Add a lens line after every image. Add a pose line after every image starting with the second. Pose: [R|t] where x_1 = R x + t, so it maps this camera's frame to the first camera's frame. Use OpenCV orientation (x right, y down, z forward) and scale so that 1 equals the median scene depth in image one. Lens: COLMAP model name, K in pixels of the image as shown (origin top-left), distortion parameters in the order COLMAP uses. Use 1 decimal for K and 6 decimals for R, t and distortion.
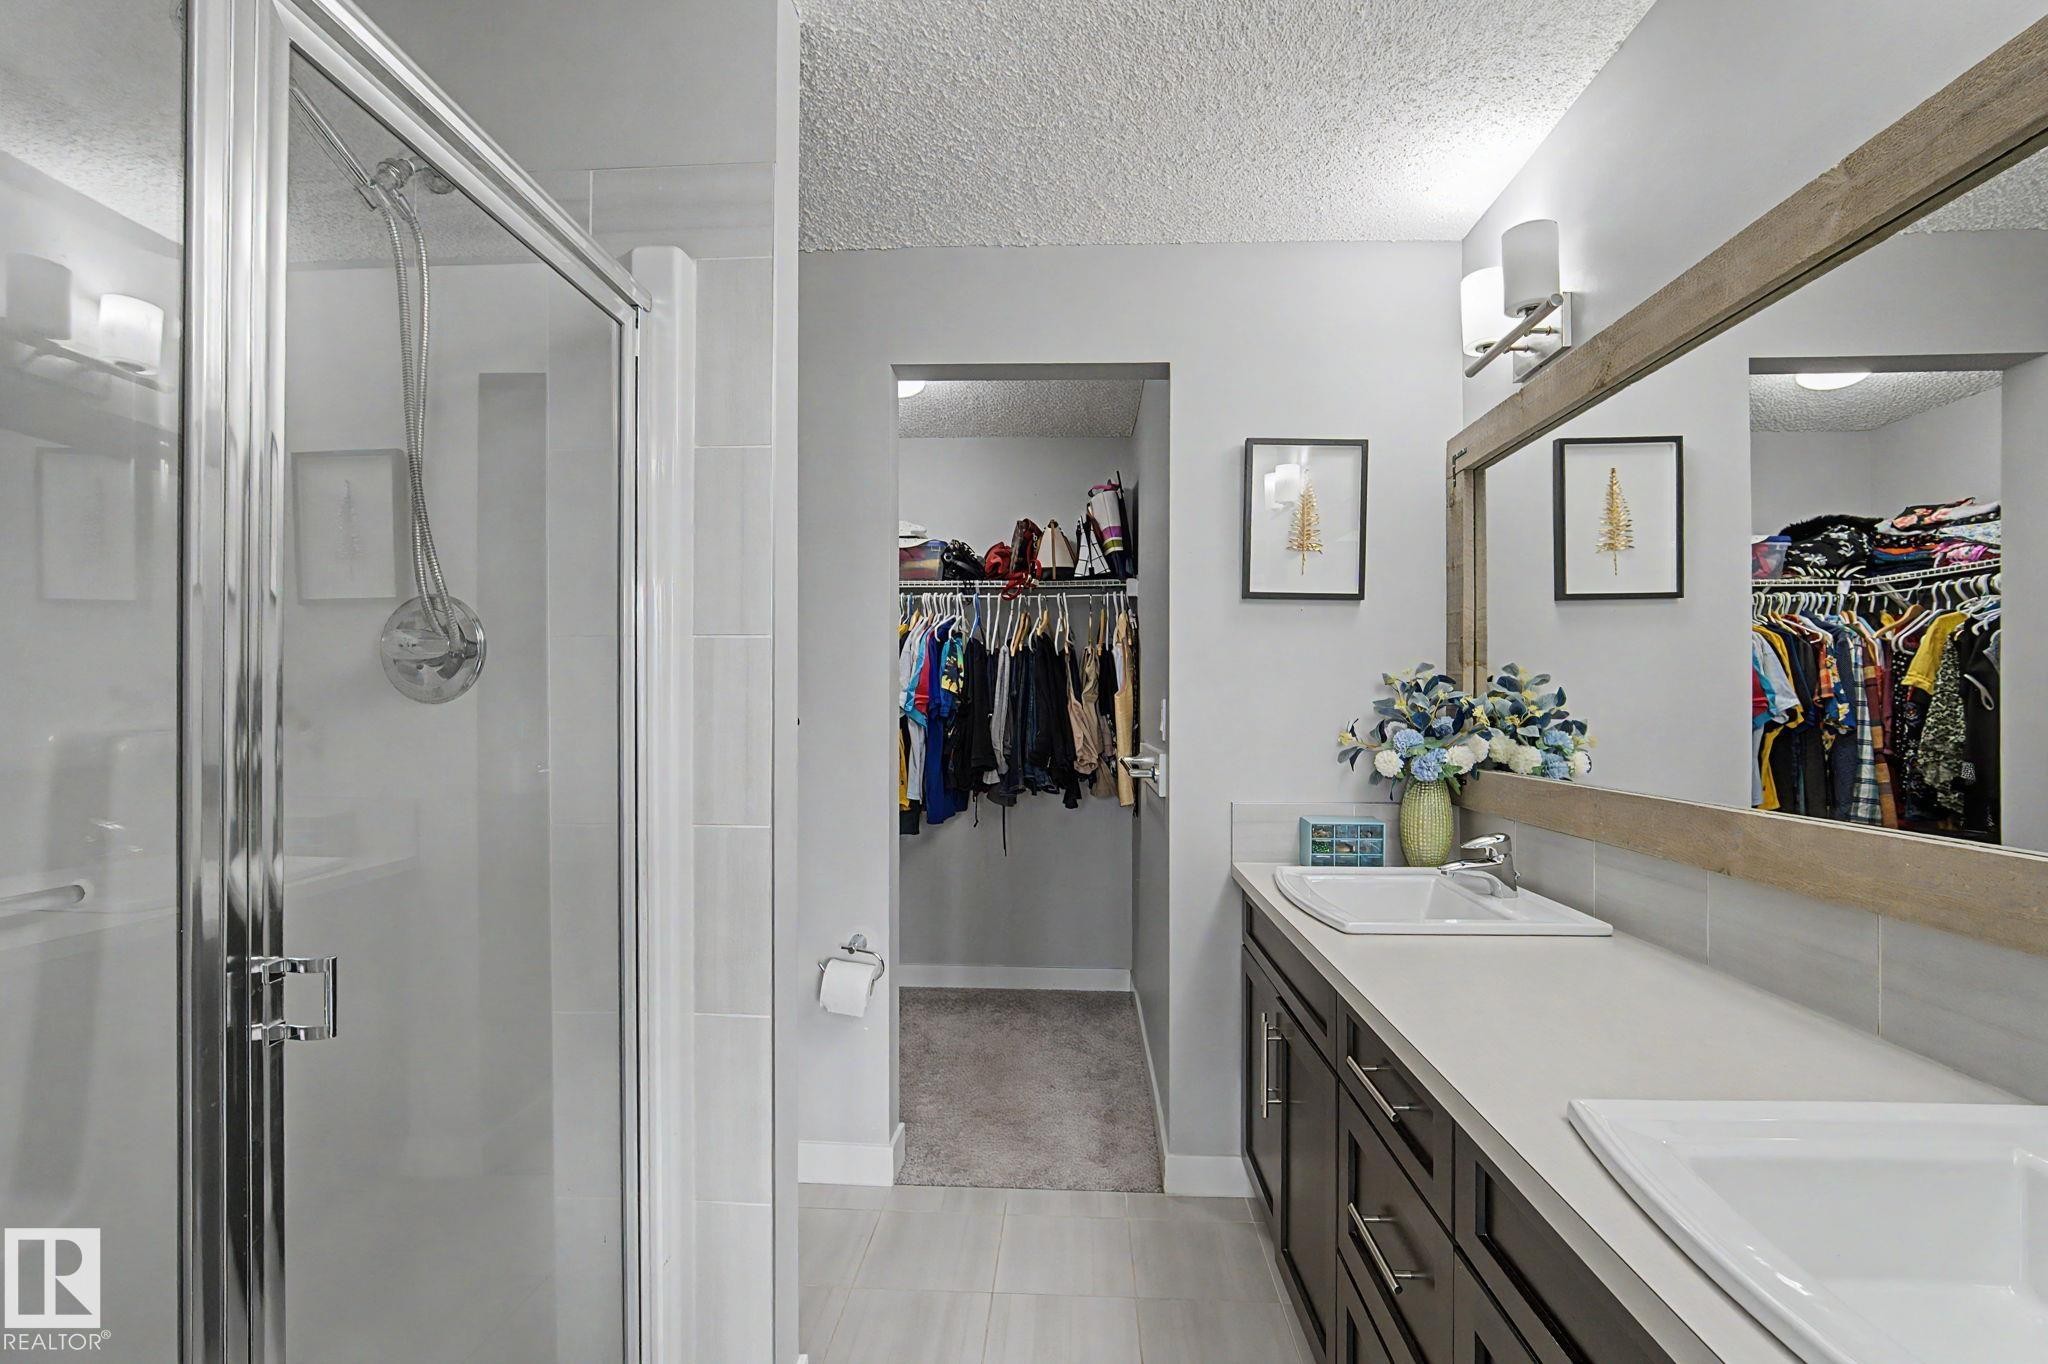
lens RADIAL K [[926.8, 0, 1039.3], [0, 926.8, 688.0], [0, 0, 1]] dist [-0.001166, 0.000261]
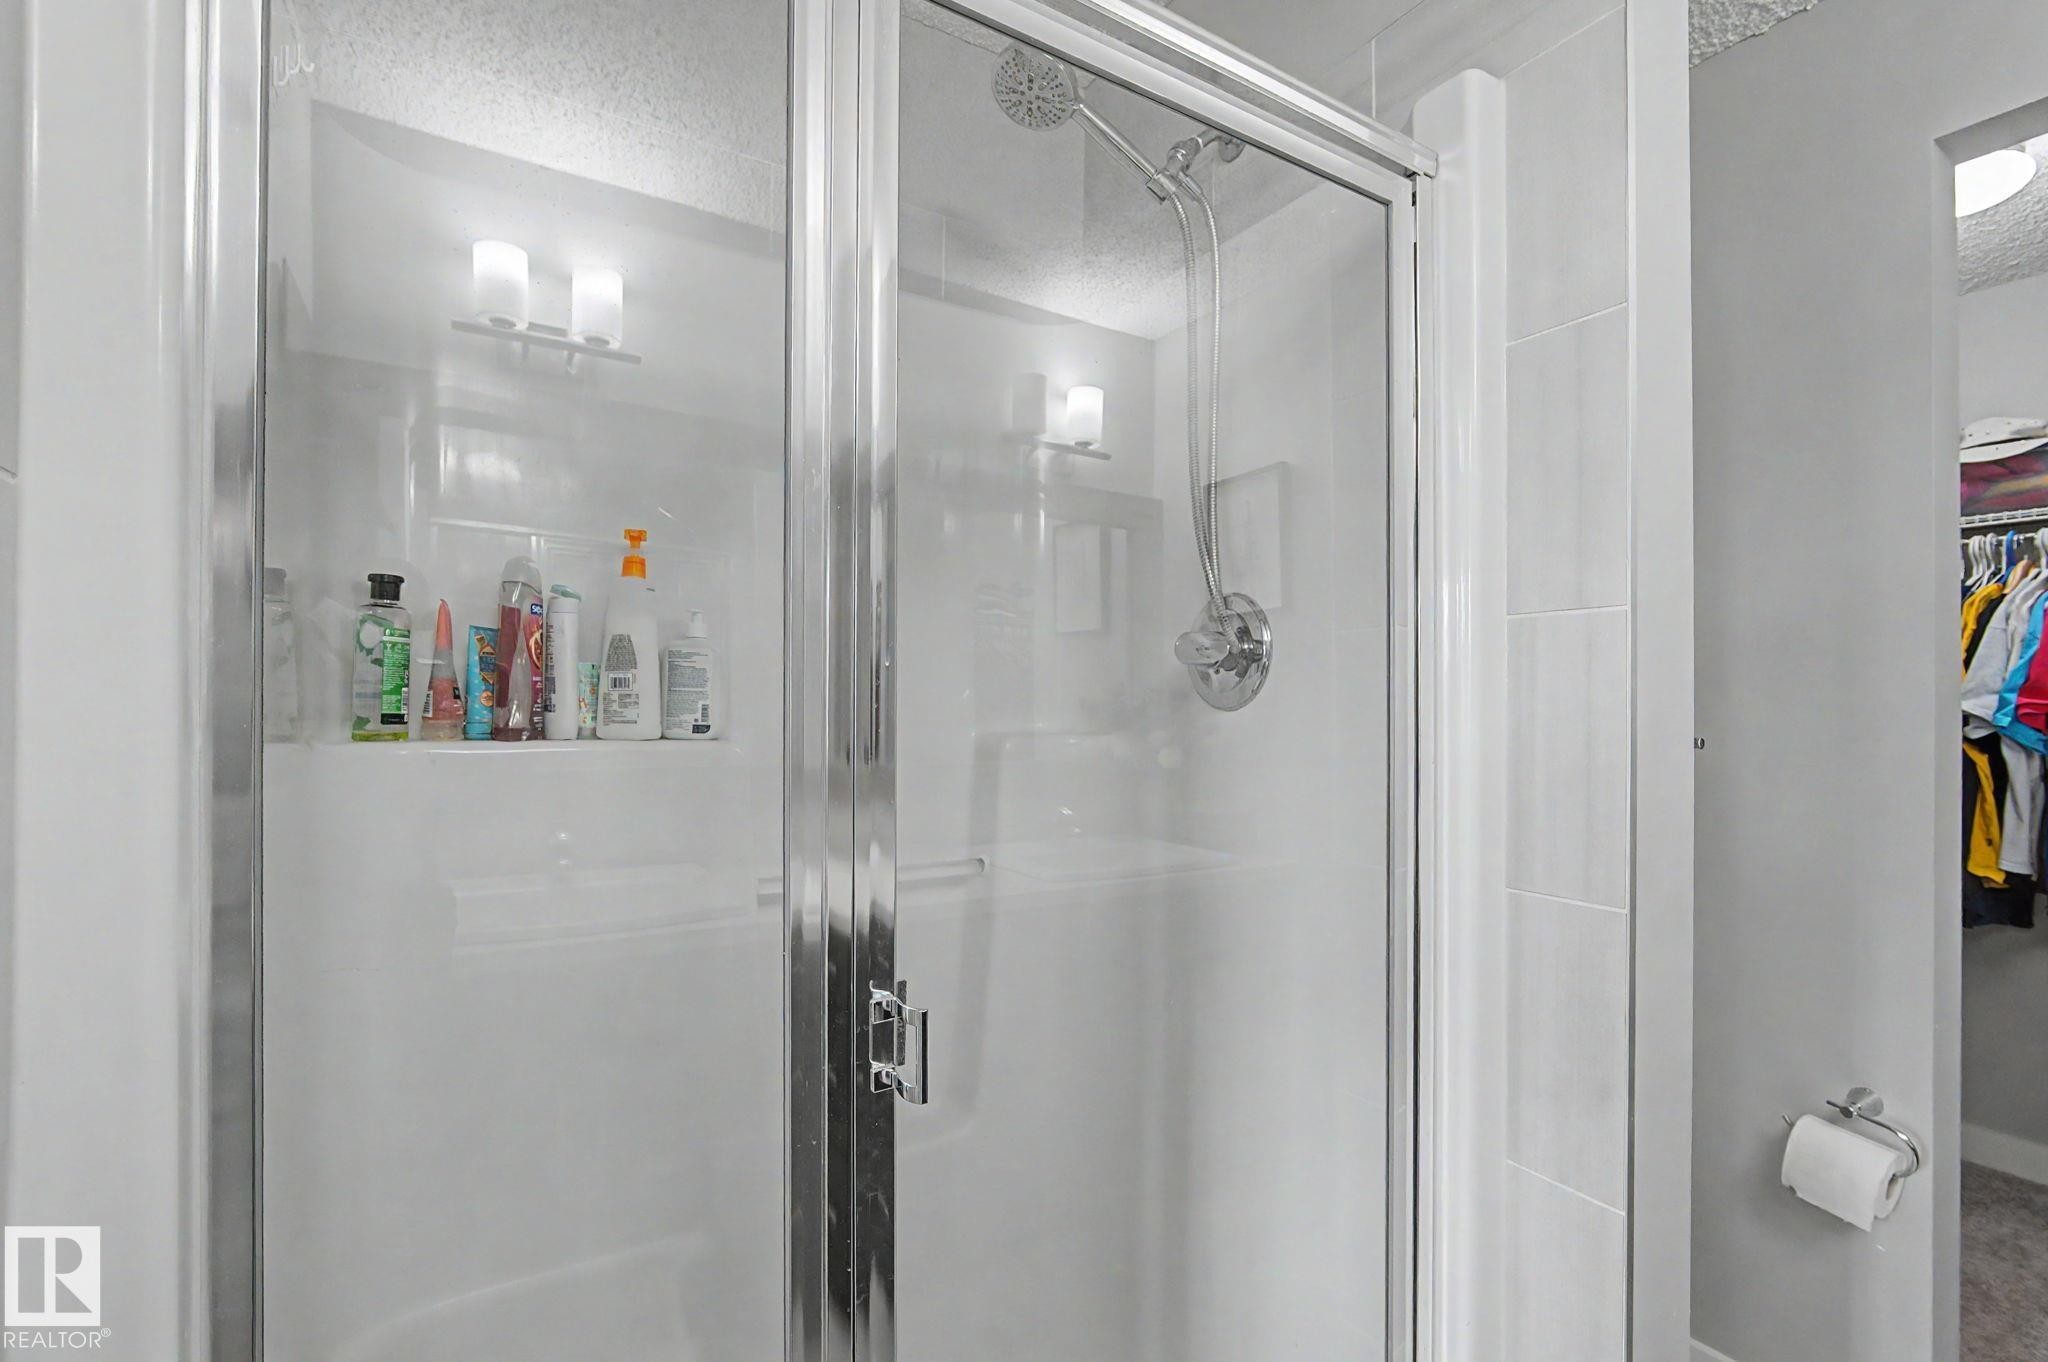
lens RADIAL K [[927.0, 0, 1016.0], [0, 927.0, 697.6], [0, 0, 1]] dist [-0.010128, 0.000944]
pose [[0.556005, -0.005050, -0.831164, -0.001944], [0.009159, 0.999958, 0.000051, 0.001705], [0.831129, -0.007641, 0.556028, 0.302966]]
